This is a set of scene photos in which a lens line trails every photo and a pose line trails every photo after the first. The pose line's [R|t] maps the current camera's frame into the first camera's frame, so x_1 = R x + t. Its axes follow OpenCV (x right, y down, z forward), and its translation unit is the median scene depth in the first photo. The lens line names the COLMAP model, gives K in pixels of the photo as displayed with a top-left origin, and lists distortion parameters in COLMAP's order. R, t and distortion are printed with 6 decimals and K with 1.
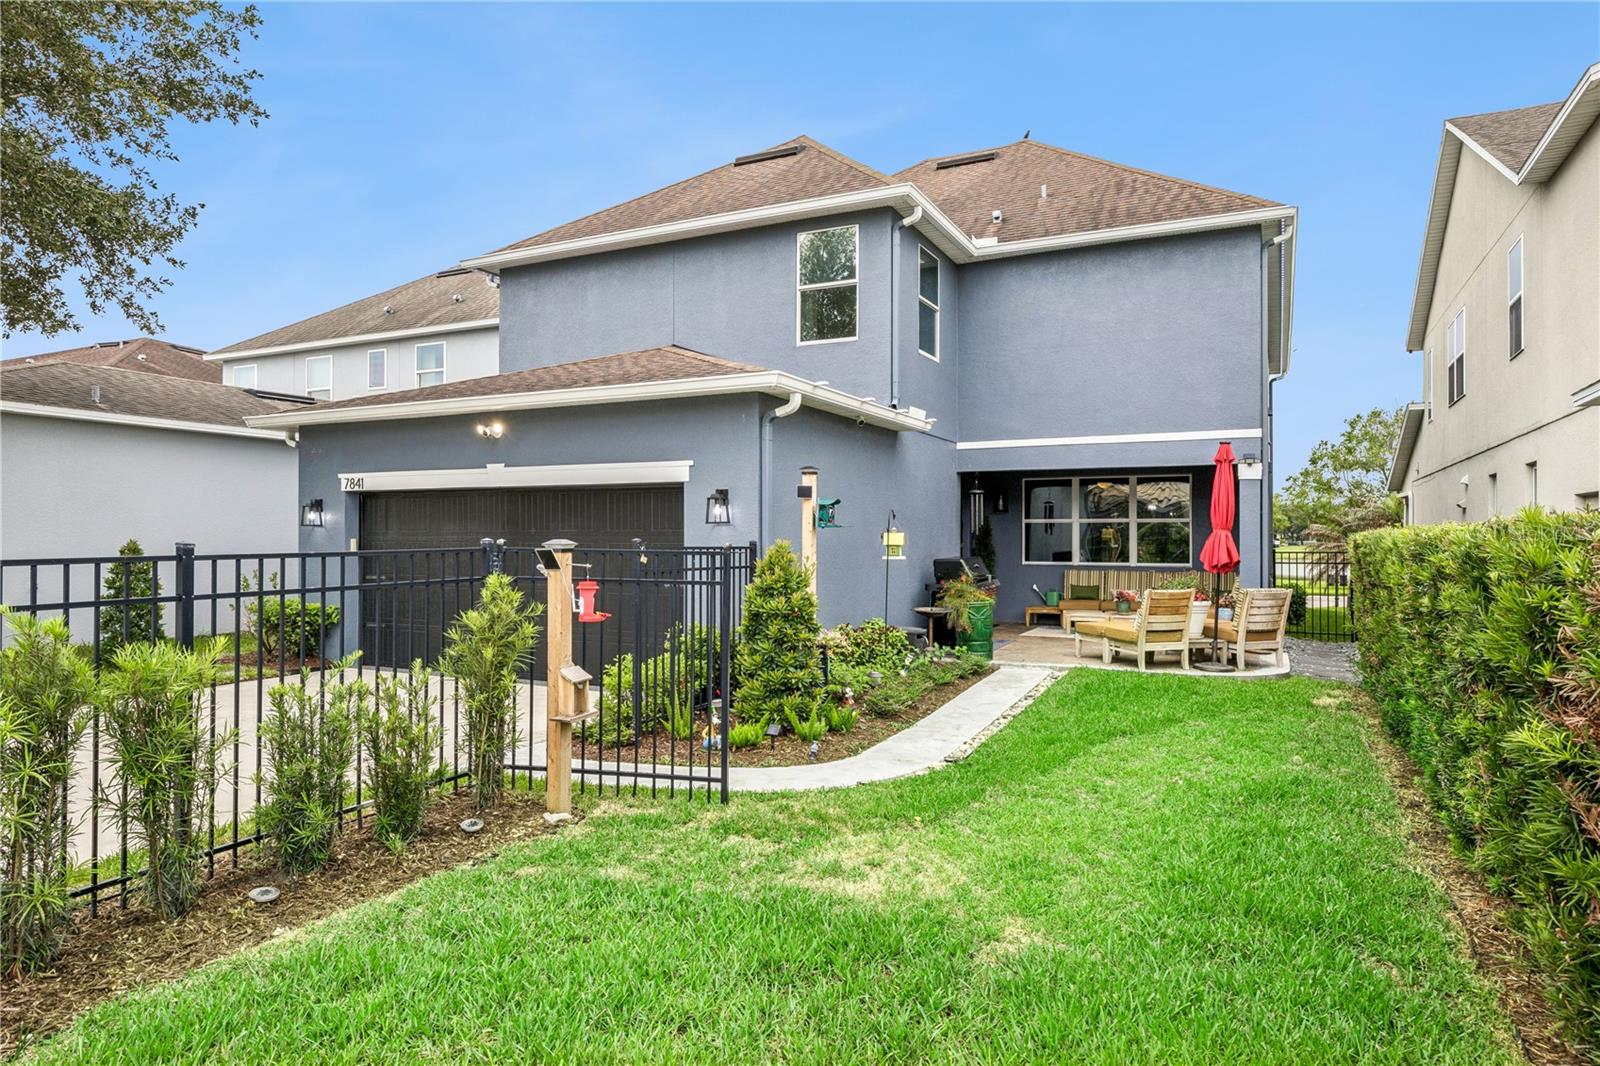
lens RADIAL K [[966.2, 0, 799.2], [0, 966.2, 529.2], [0, 0, 1]] dist [-0.001834, 0.000086]
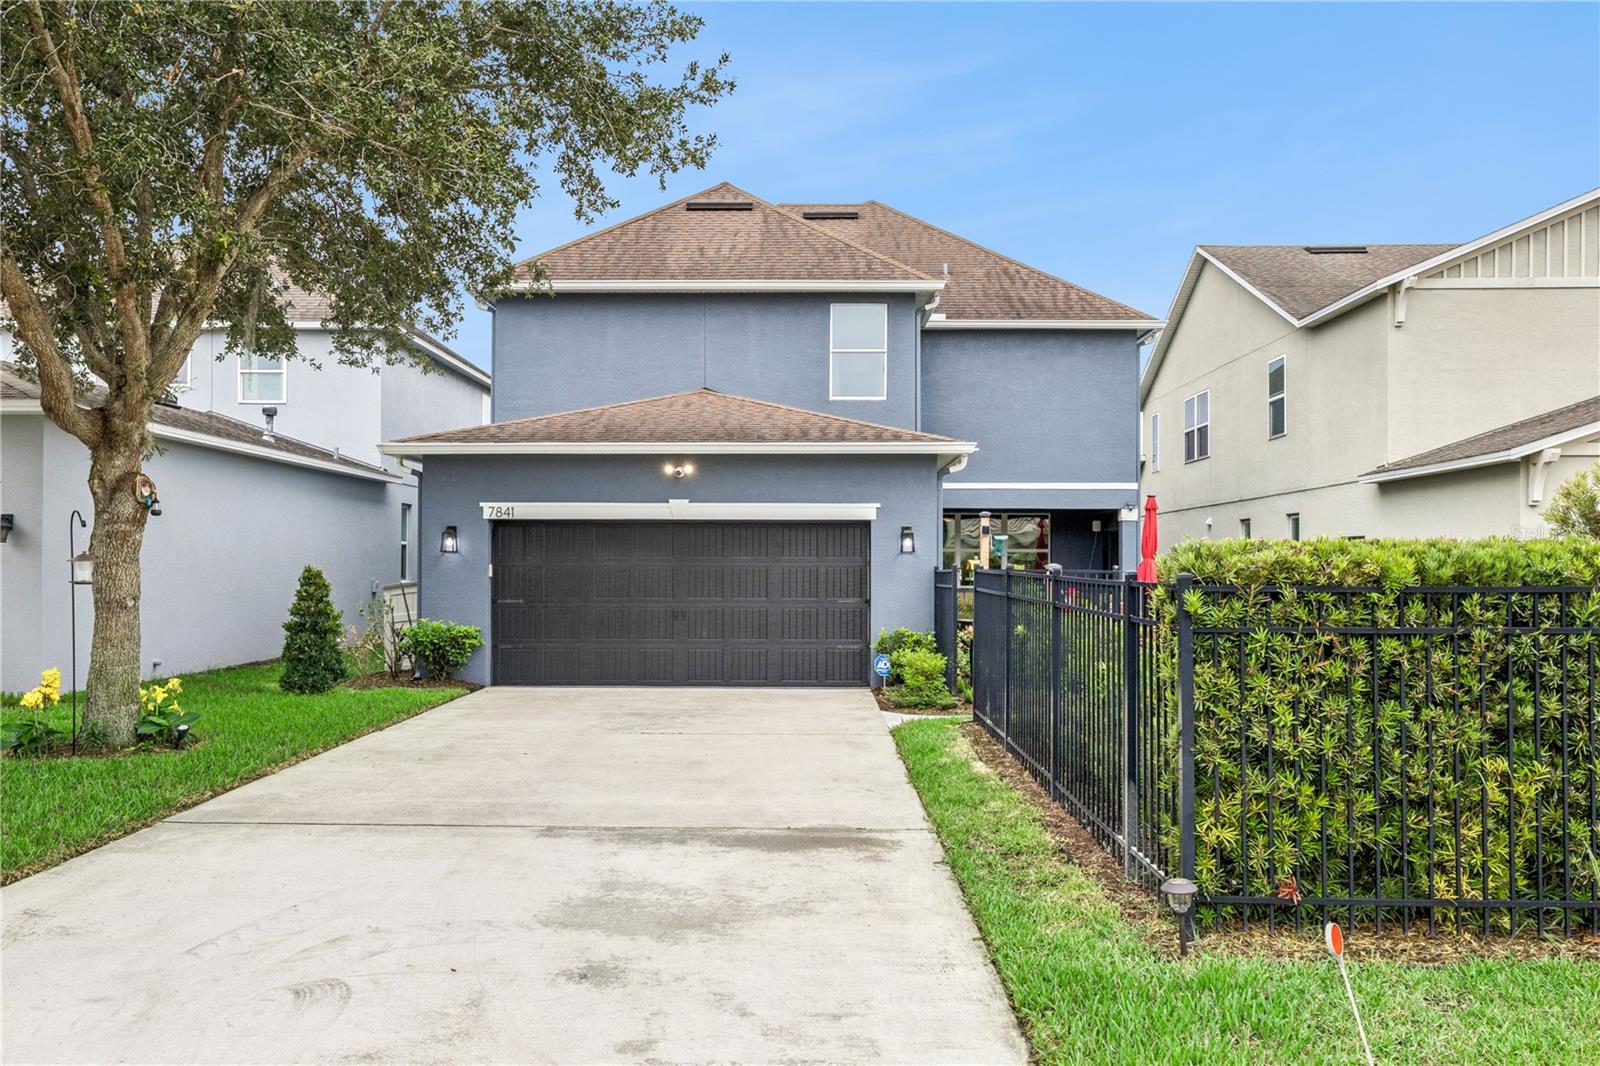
lens RADIAL K [[1229.9, 0, 800.0], [0, 1229.9, 540.2], [0, 0, 1]] dist [-0.001167, 0.000495]
pose [[0.900346, 0.010806, 0.435041, -0.676145], [-0.004862, 0.999879, -0.014774, 0.002276], [-0.435148, 0.011187, 0.900290, -0.322156]]
